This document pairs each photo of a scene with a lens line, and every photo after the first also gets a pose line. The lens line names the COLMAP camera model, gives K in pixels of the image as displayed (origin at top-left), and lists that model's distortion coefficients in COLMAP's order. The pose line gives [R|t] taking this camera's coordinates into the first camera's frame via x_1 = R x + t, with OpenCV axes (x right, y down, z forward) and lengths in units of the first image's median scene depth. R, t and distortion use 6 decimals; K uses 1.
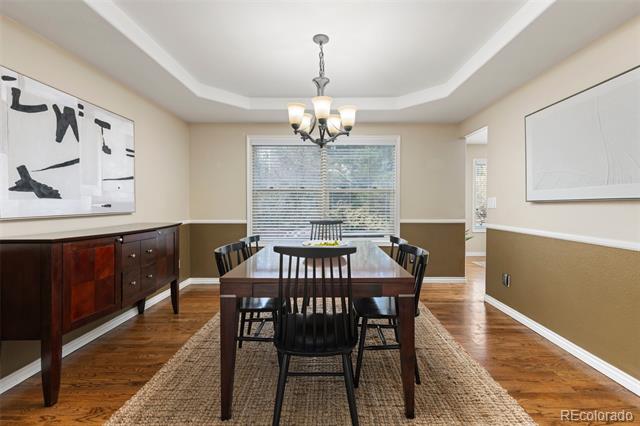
lens RADIAL K [[288.5, 0, 322.7], [0, 288.5, 210.5], [0, 0, 1]] dist [0.004301, 0.000170]
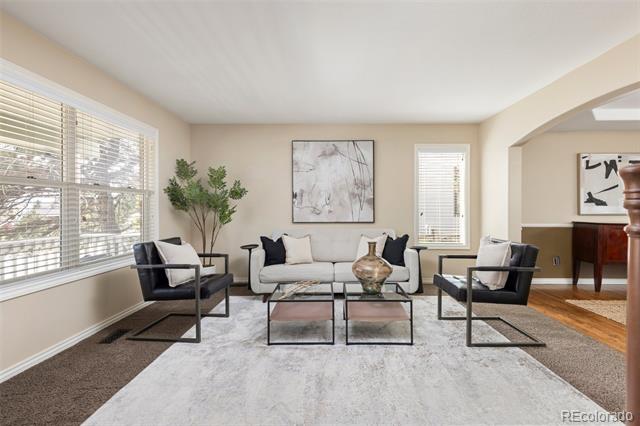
lens RADIAL K [[288.5, 0, 324.3], [0, 288.5, 213.5], [0, 0, 1]] dist [0.004301, 0.000170]
pose [[-0.010045, 0.003102, -0.999945, 1.211971], [-0.012873, 0.999912, 0.003231, 0.035585], [0.999867, 0.012904, -0.010004, -1.020991]]
